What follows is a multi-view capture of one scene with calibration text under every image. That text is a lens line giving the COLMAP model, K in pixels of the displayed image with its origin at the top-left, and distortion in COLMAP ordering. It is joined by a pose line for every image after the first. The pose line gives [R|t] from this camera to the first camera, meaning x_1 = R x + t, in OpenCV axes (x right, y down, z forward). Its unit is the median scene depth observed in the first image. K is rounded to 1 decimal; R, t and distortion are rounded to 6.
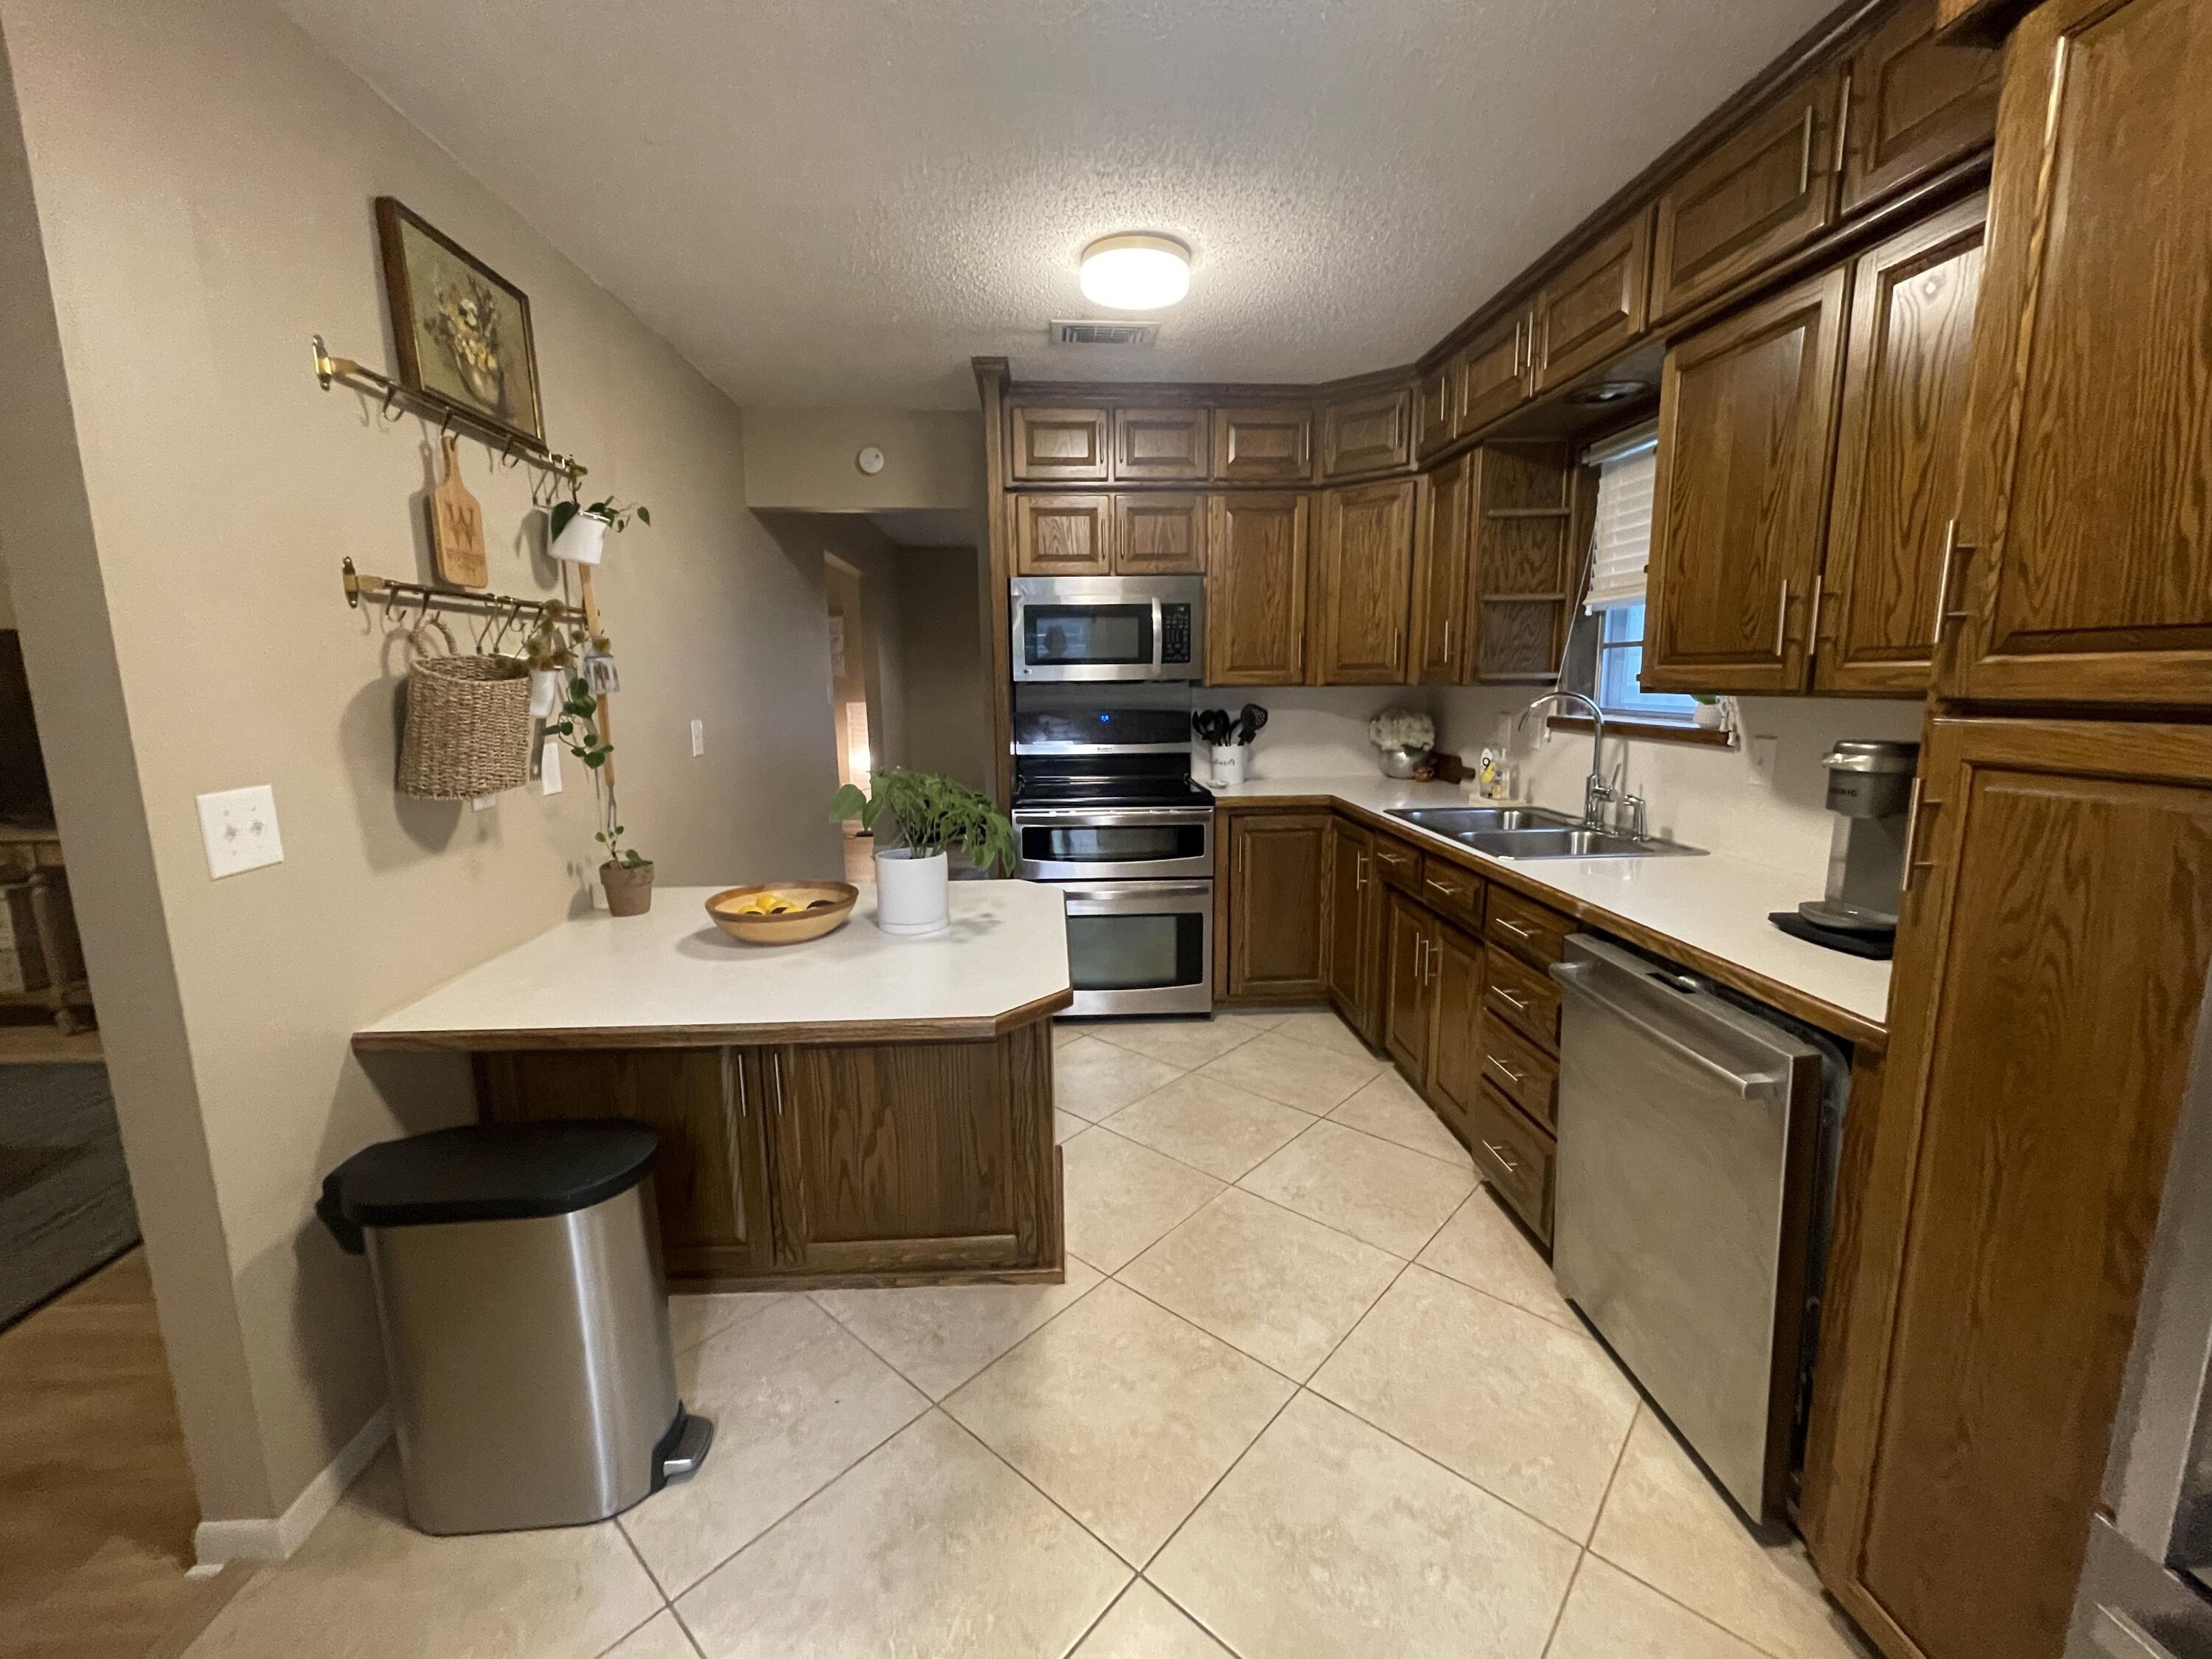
lens RADIAL K [[902.8, 0, 1097.6], [0, 902.8, 824.9], [0, 0, 1]] dist [-0.001534, -0.000277]
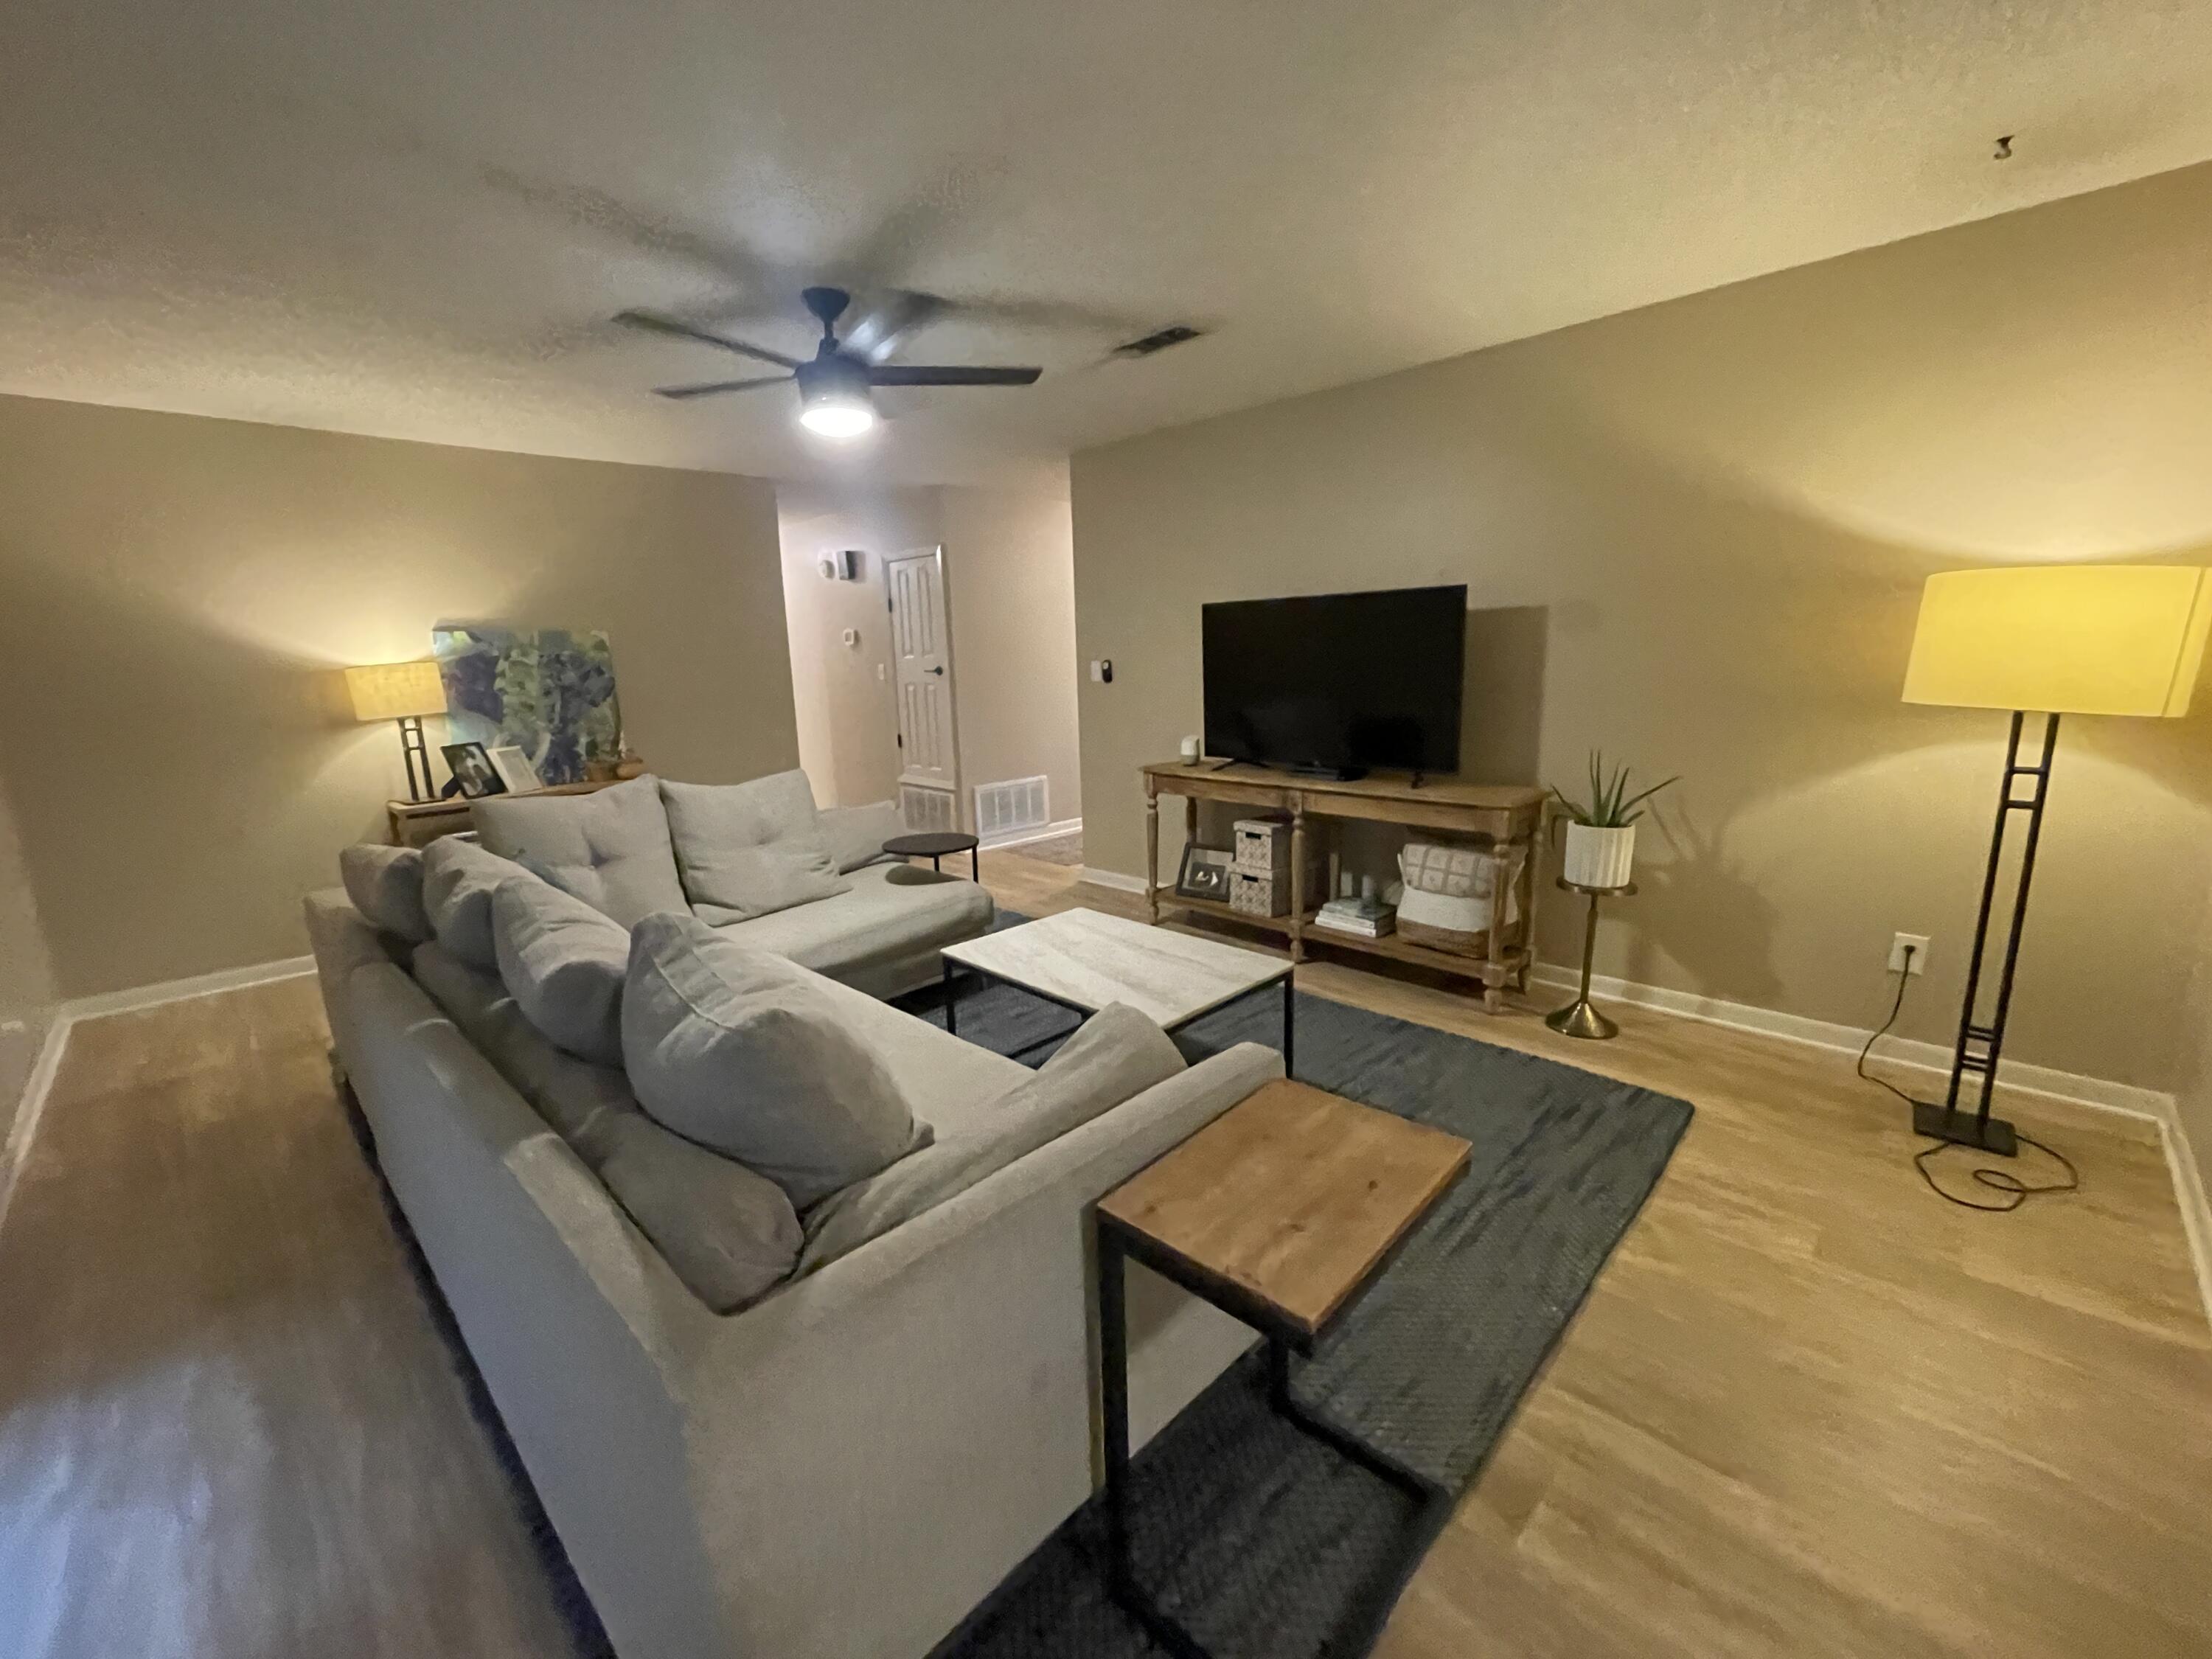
lens RADIAL K [[892.6, 0, 1106.0], [0, 892.6, 829.5], [0, 0, 1]] dist [-0.010806, -0.000103]
pose [[0.667640, 0.131857, -0.732714, -0.617275], [-0.103861, 0.991063, 0.083711, 0.001140], [0.737204, 0.020212, 0.675368, 0.091289]]
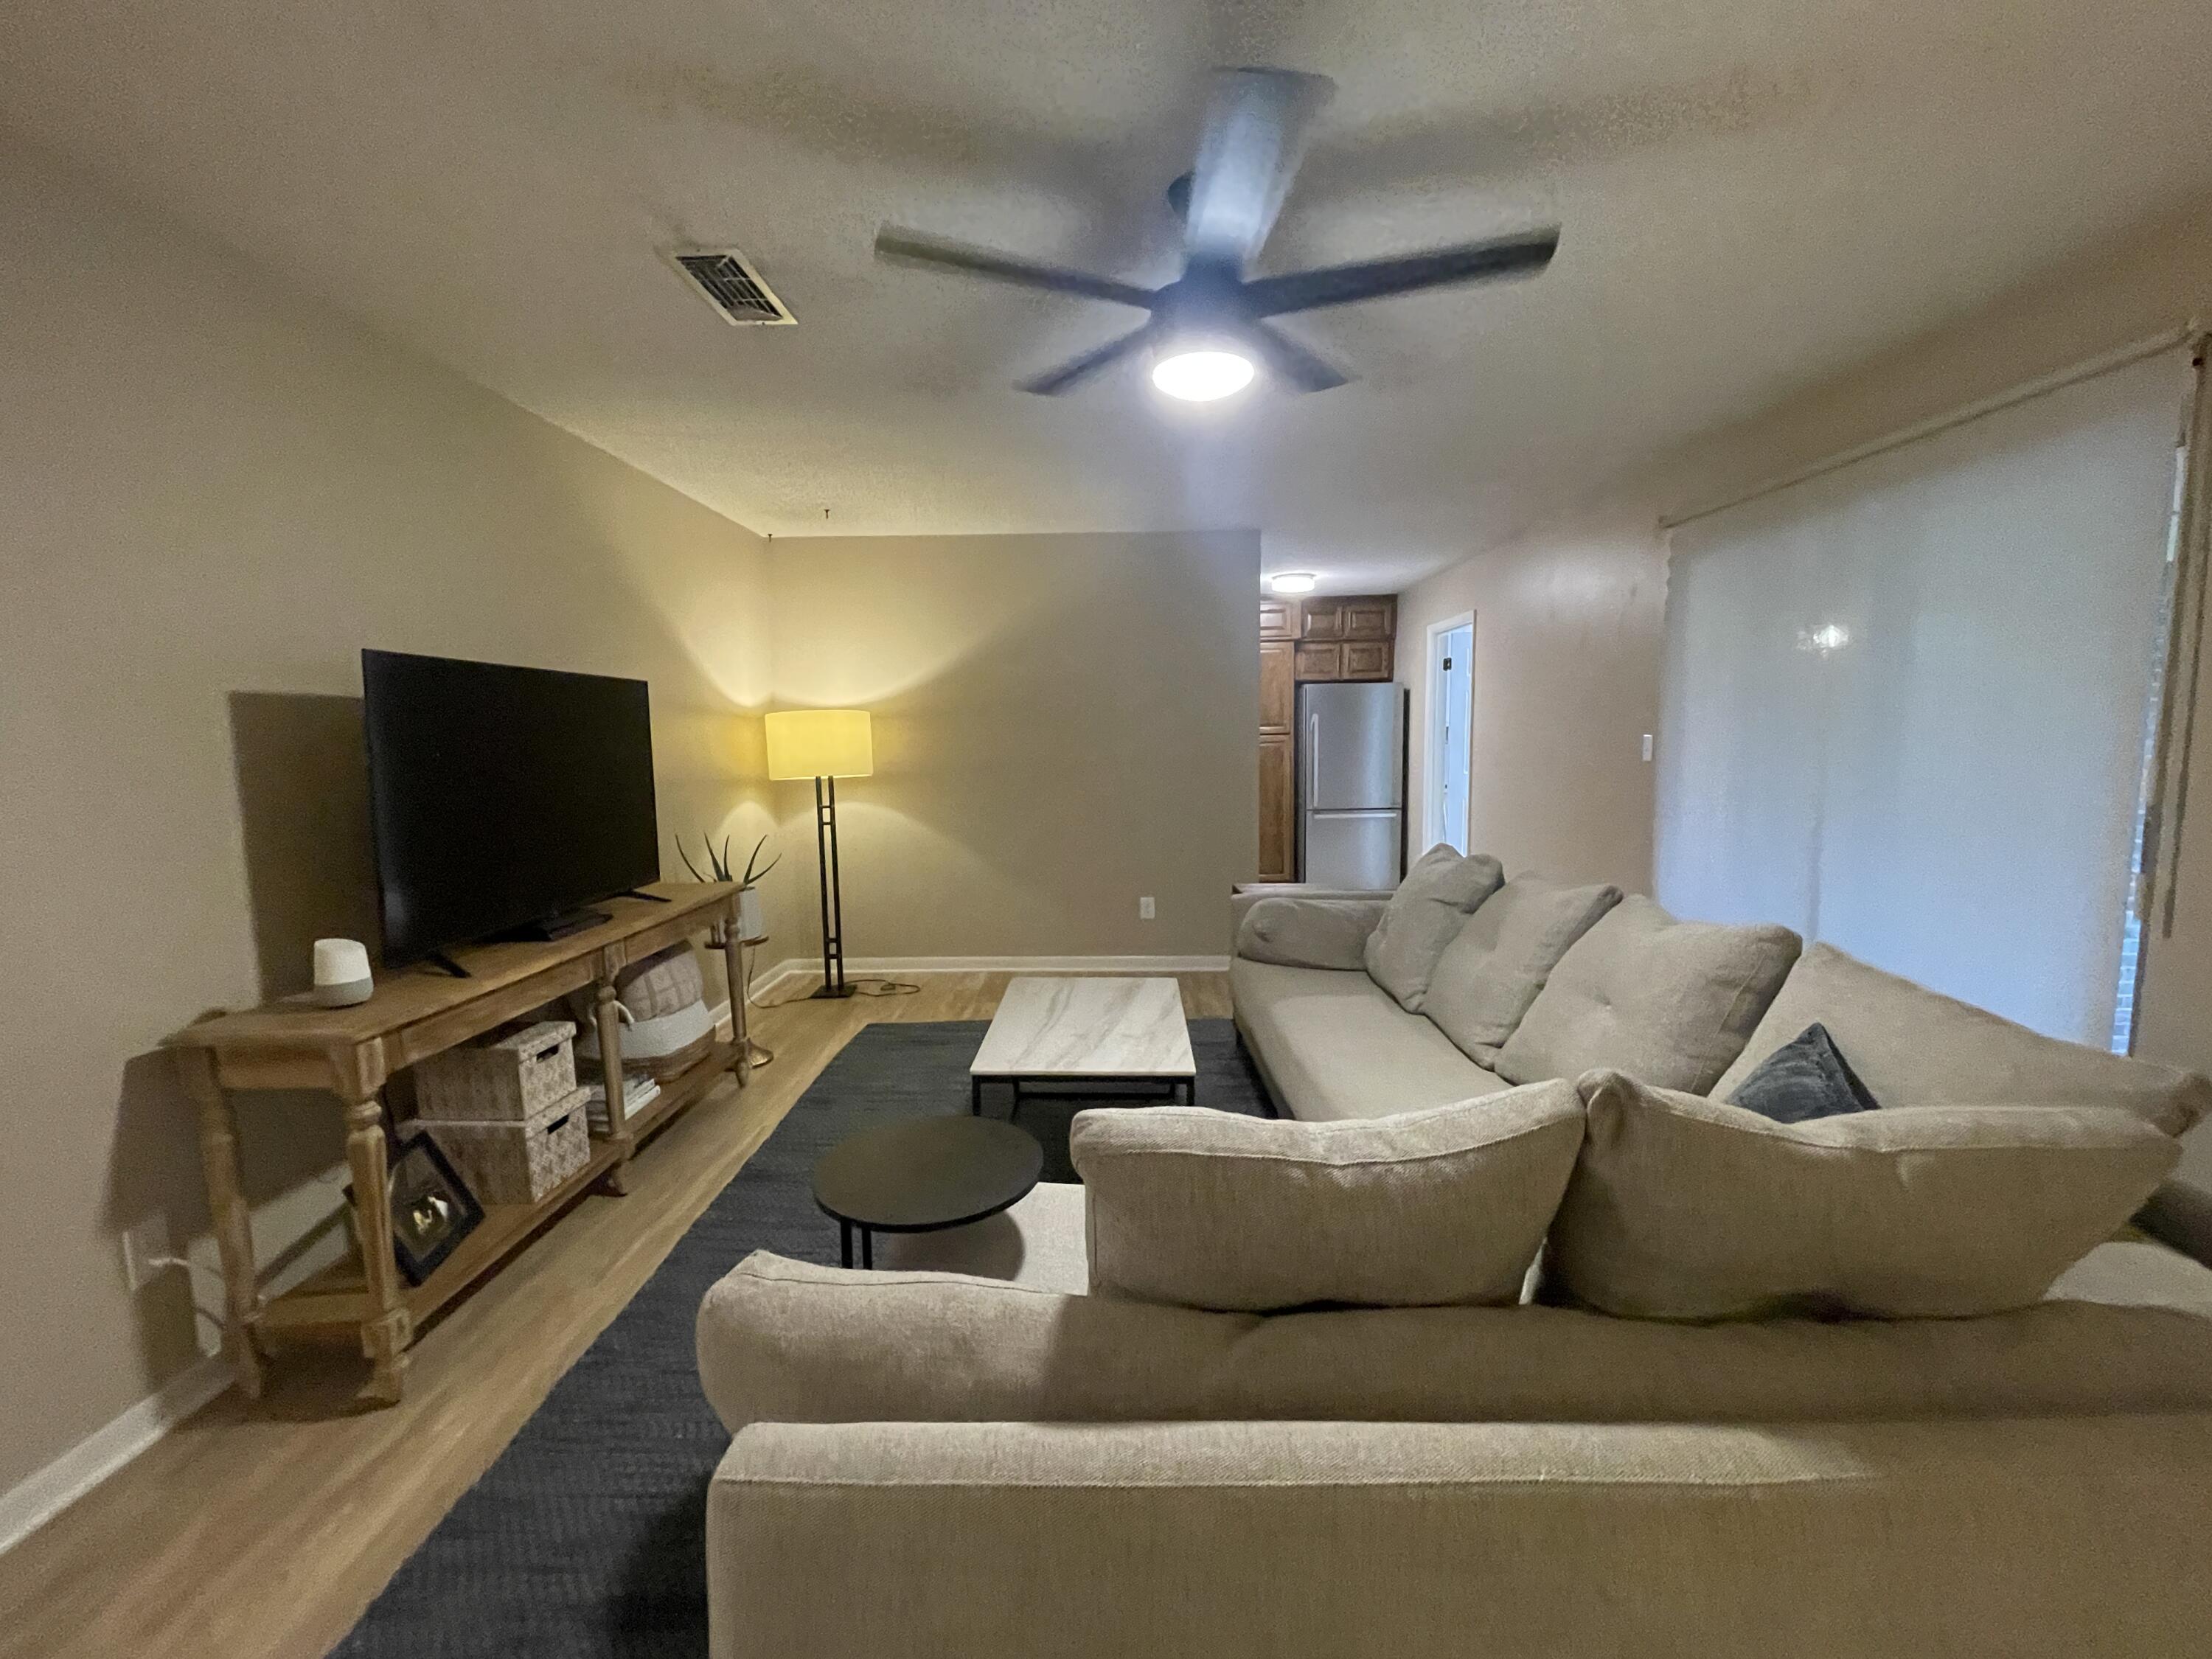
lens RADIAL K [[902.8, 0, 1097.6], [0, 902.8, 824.9], [0, 0, 1]] dist [-0.001534, -0.000277]
pose [[0.078746, -0.094967, 0.992361, -2.232634], [0.179528, 0.980528, 0.079589, -0.078315], [-0.980596, 0.171890, 0.094262, 0.577422]]
